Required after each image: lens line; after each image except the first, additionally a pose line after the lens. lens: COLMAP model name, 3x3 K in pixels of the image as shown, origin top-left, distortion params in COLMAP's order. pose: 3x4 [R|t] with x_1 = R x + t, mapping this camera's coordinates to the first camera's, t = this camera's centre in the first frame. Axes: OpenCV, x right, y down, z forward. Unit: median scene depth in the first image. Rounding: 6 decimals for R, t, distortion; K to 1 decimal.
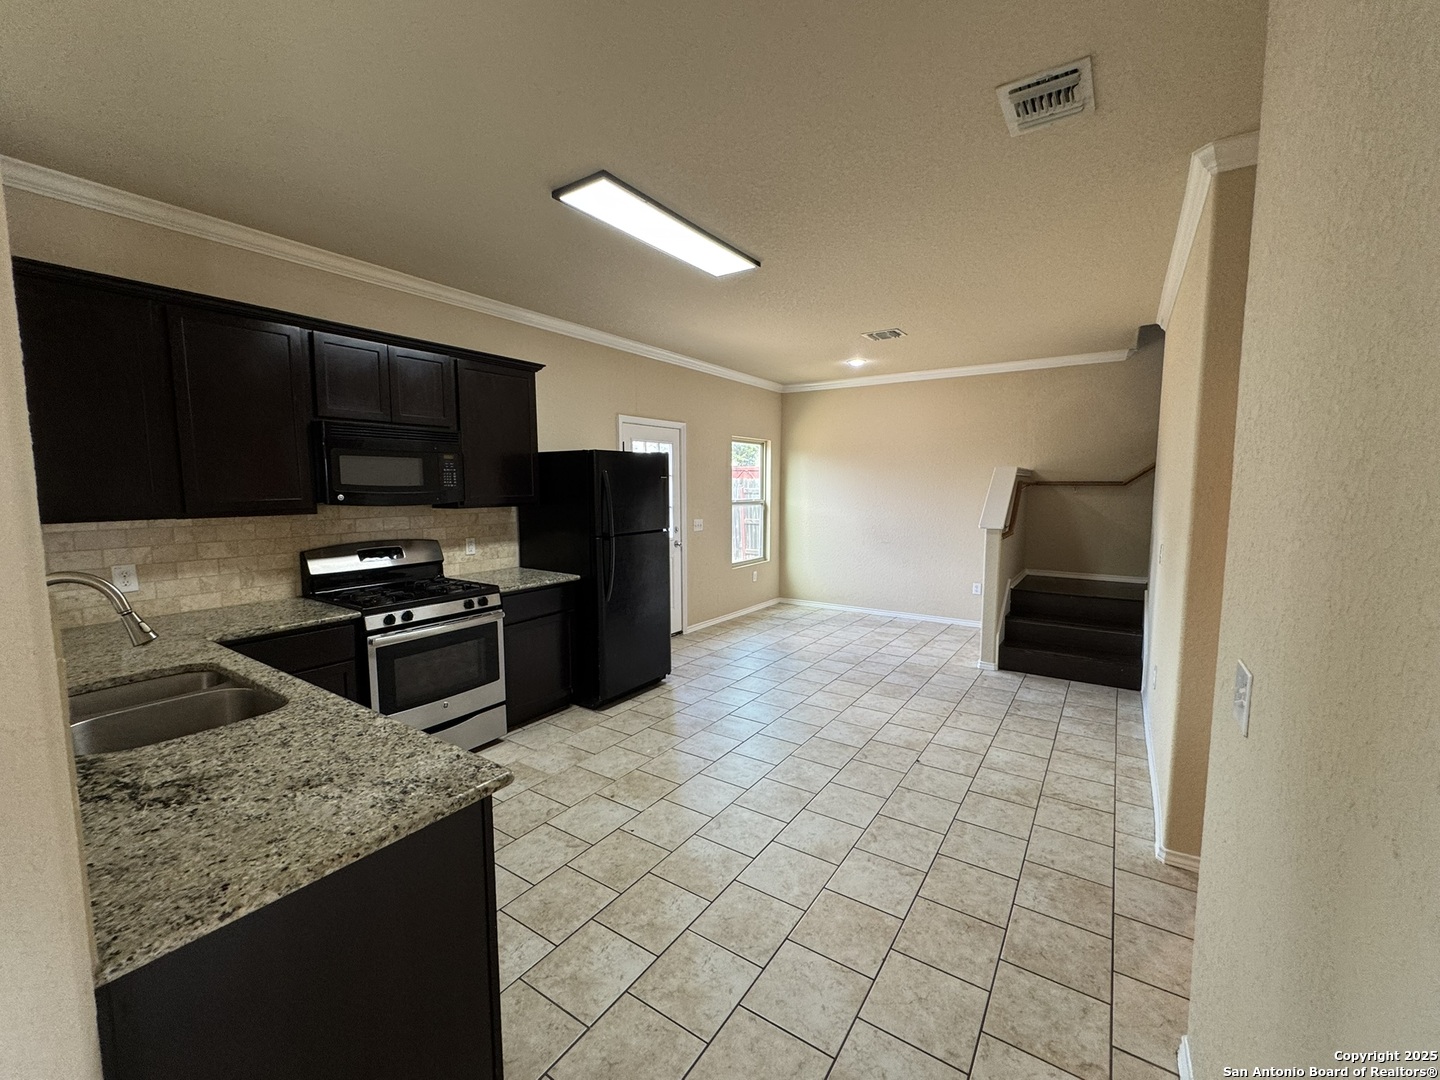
lens RADIAL K [[595.8, 0, 718.0], [0, 595.8, 541.3], [0, 0, 1]] dist [0.000014, -0.000178]
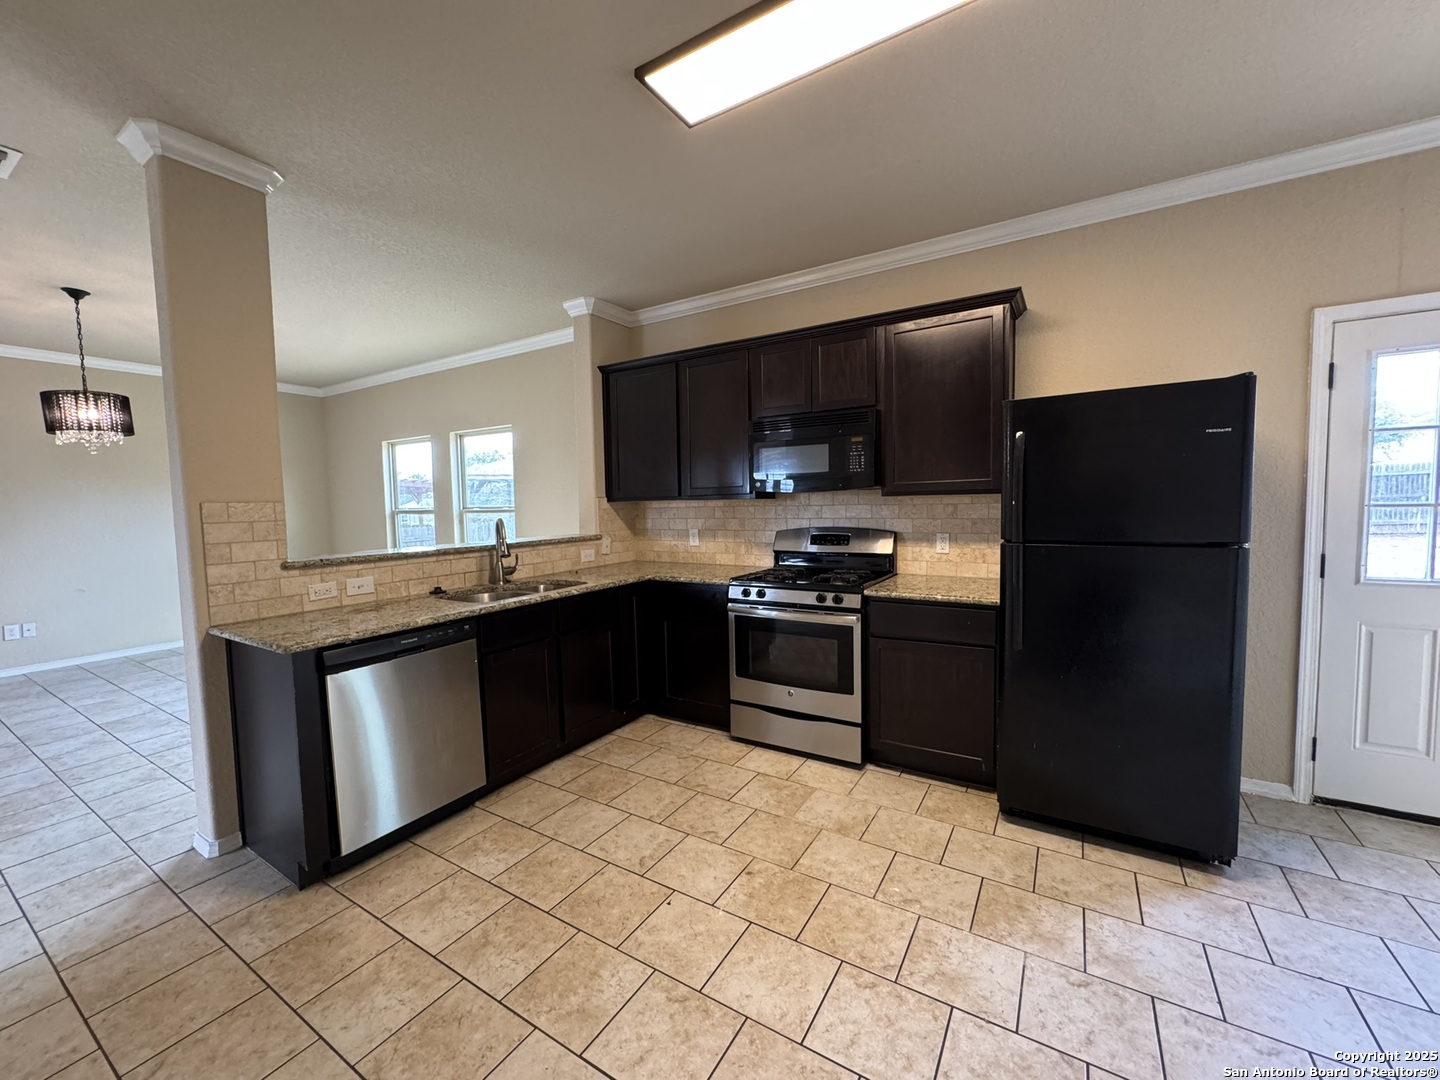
lens RADIAL K [[575.2, 0, 720.4], [0, 575.2, 541.4], [0, 0, 1]] dist [-0.001138, -0.000114]
pose [[0.038047, 0.068217, -0.996945, 0.425119], [-0.078013, 0.994825, 0.065094, -0.025493], [0.996226, 0.075298, 0.043172, 0.746917]]
